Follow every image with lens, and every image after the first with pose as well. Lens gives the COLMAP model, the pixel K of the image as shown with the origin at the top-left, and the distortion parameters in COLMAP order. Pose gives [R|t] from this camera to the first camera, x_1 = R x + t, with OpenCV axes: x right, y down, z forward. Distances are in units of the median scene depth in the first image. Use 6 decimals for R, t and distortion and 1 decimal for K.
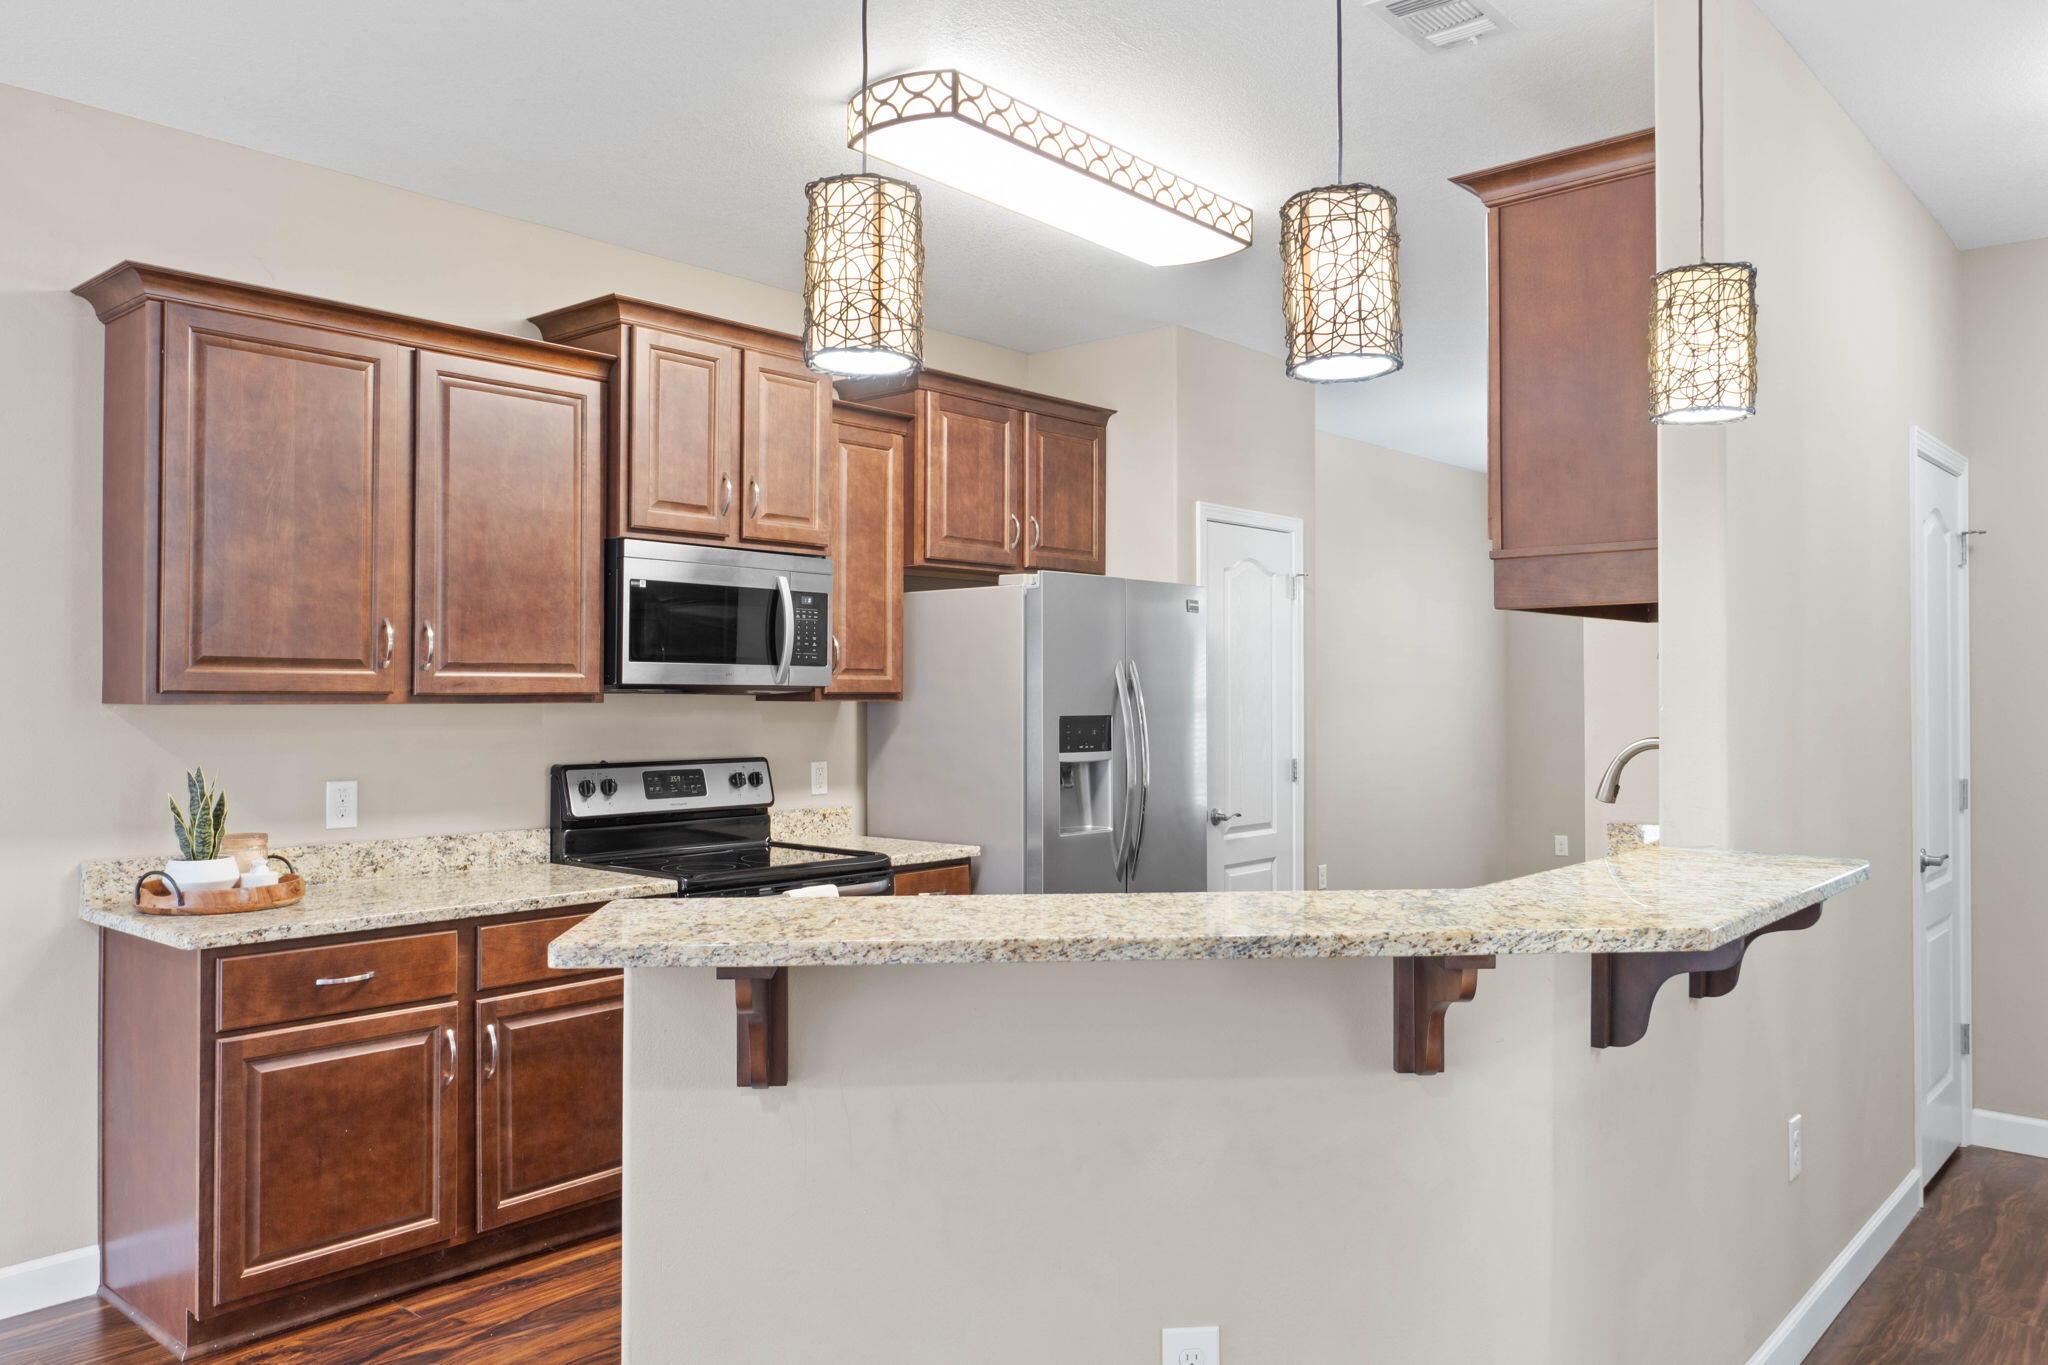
lens RADIAL K [[1491.3, 0, 1028.1], [0, 1491.3, 683.0], [0, 0, 1]] dist [-0.001065, -0.004894]
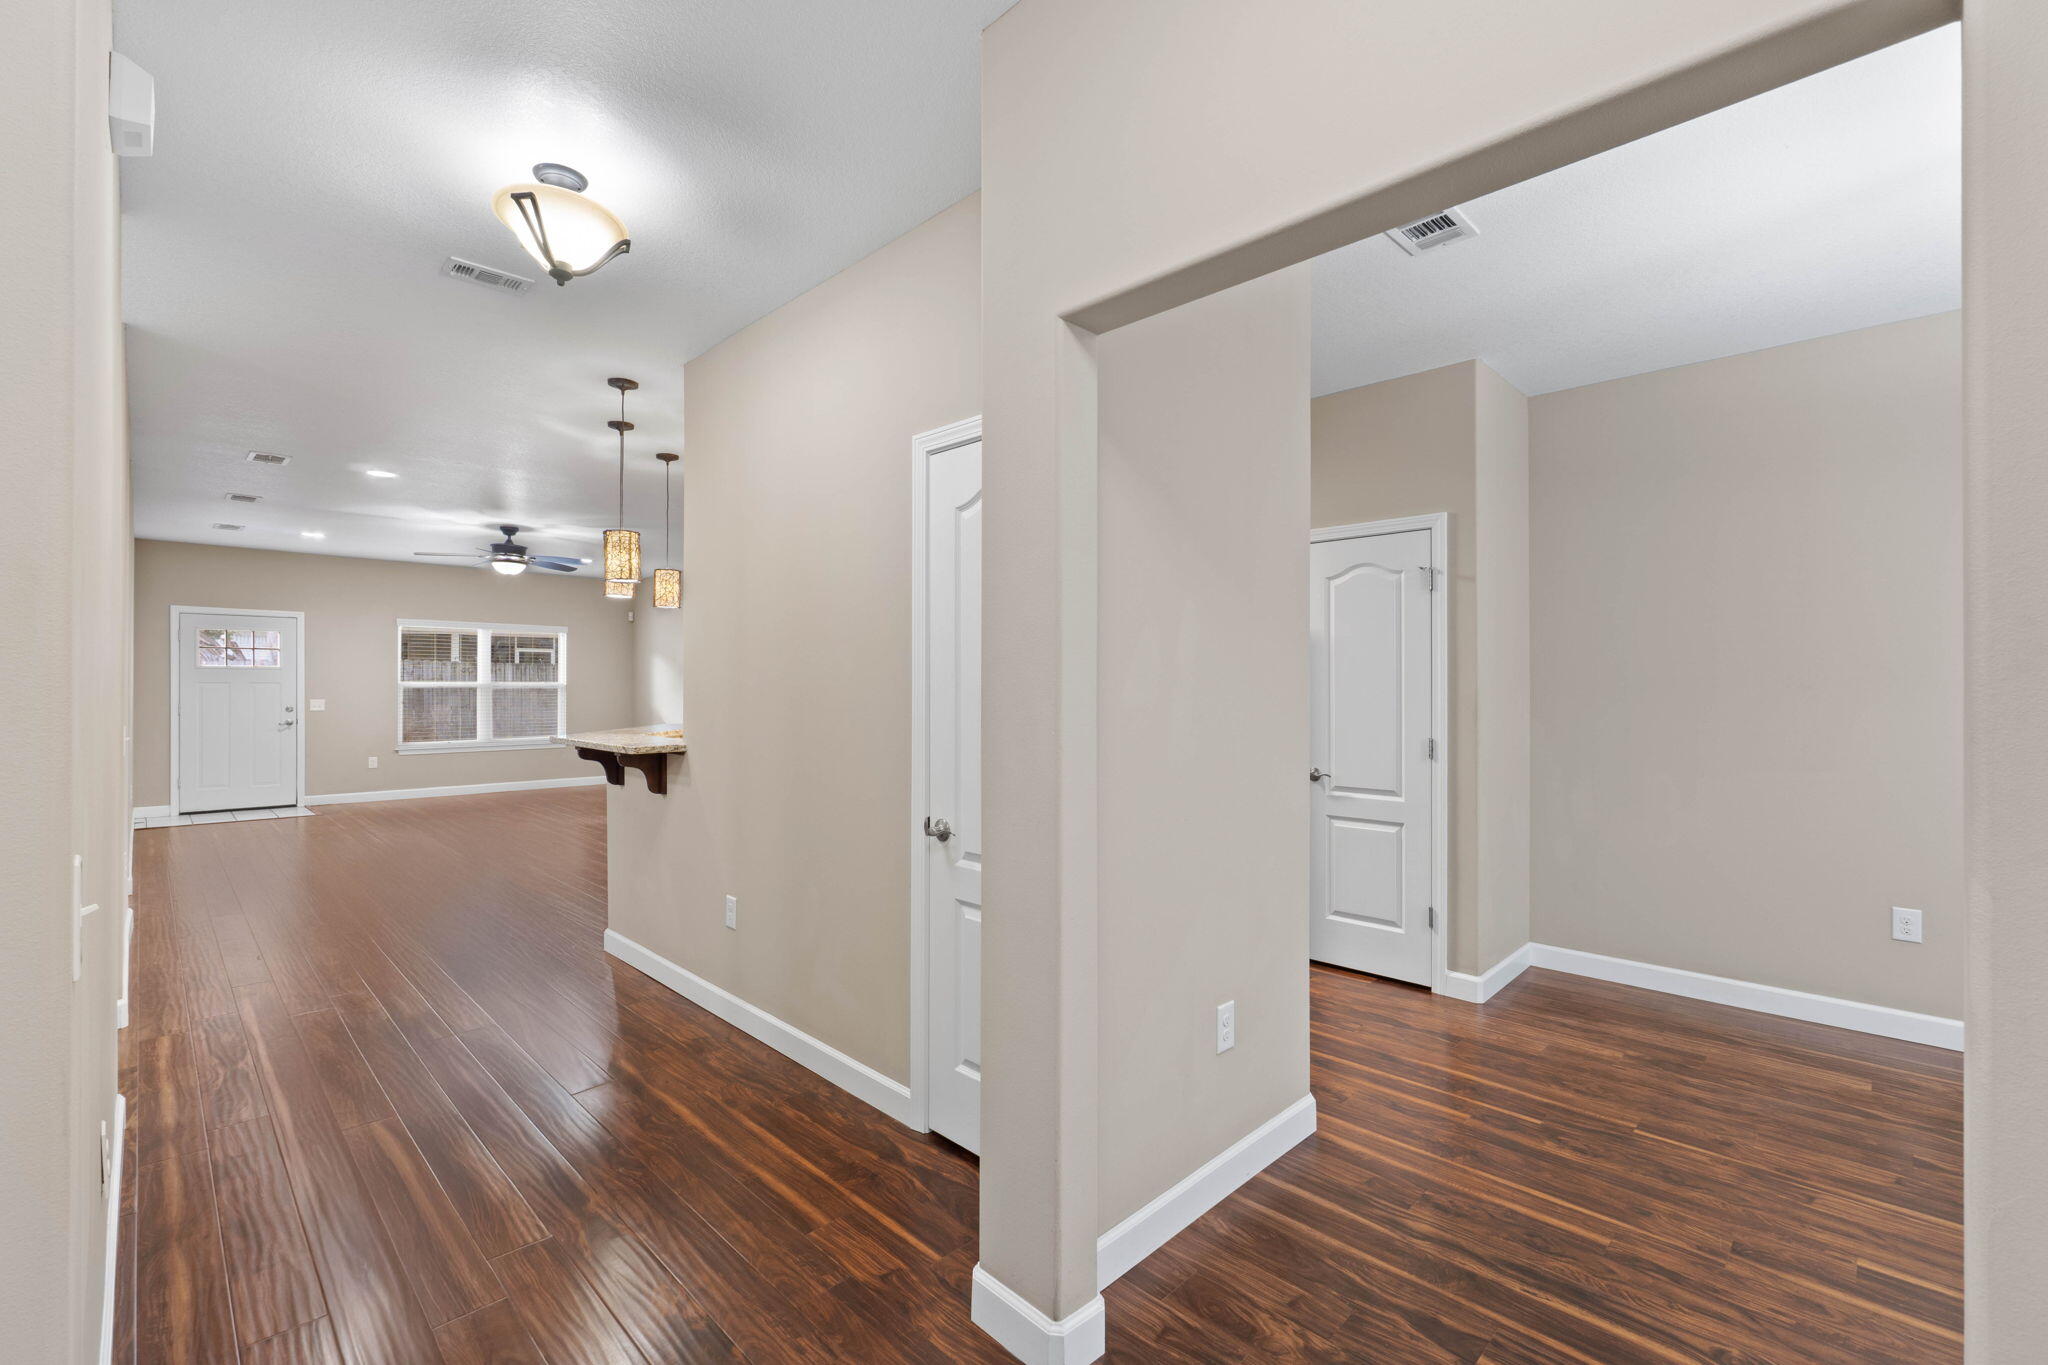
lens RADIAL K [[880.0, 0, 1022.4], [0, 880.0, 687.0], [0, 0, 1]] dist [-0.004267, -0.000323]
pose [[-0.072236, 0.000288, -0.997388, 1.303318], [0.003561, 0.999994, 0.000031, 0.020682], [0.997381, -0.003549, -0.072237, 1.175403]]
